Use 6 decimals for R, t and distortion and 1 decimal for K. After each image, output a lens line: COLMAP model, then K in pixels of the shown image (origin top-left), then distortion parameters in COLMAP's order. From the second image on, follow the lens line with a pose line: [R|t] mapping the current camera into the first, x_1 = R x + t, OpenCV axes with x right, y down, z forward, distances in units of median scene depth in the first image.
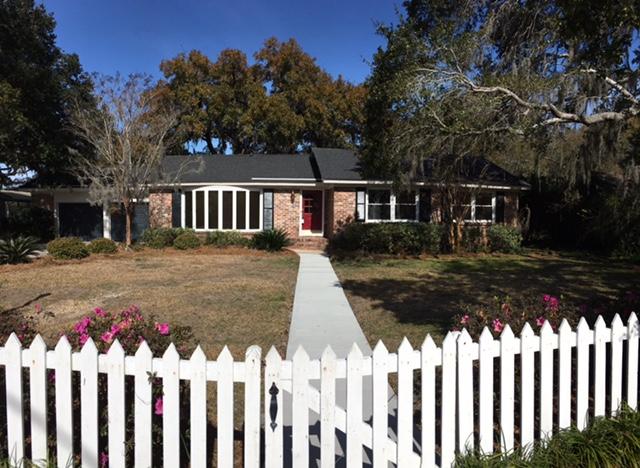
lens RADIAL K [[560.1, 0, 319.7], [0, 560.1, 231.5], [0, 0, 1]] dist [-0.005108, 0.007196]
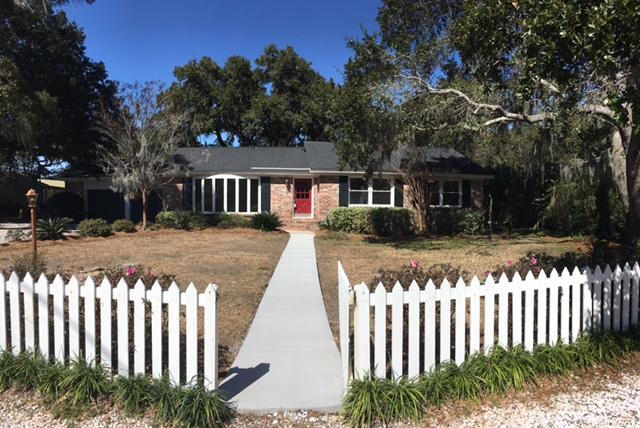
lens RADIAL K [[537.1, 0, 320.4], [0, 537.1, 215.0], [0, 0, 1]] dist [-0.008861, -0.001525]
pose [[0.999640, 0.001601, -0.026775, 0.050873], [-0.001678, 0.999994, -0.002864, 0.005000], [0.026771, 0.002908, 0.999637, -0.107107]]
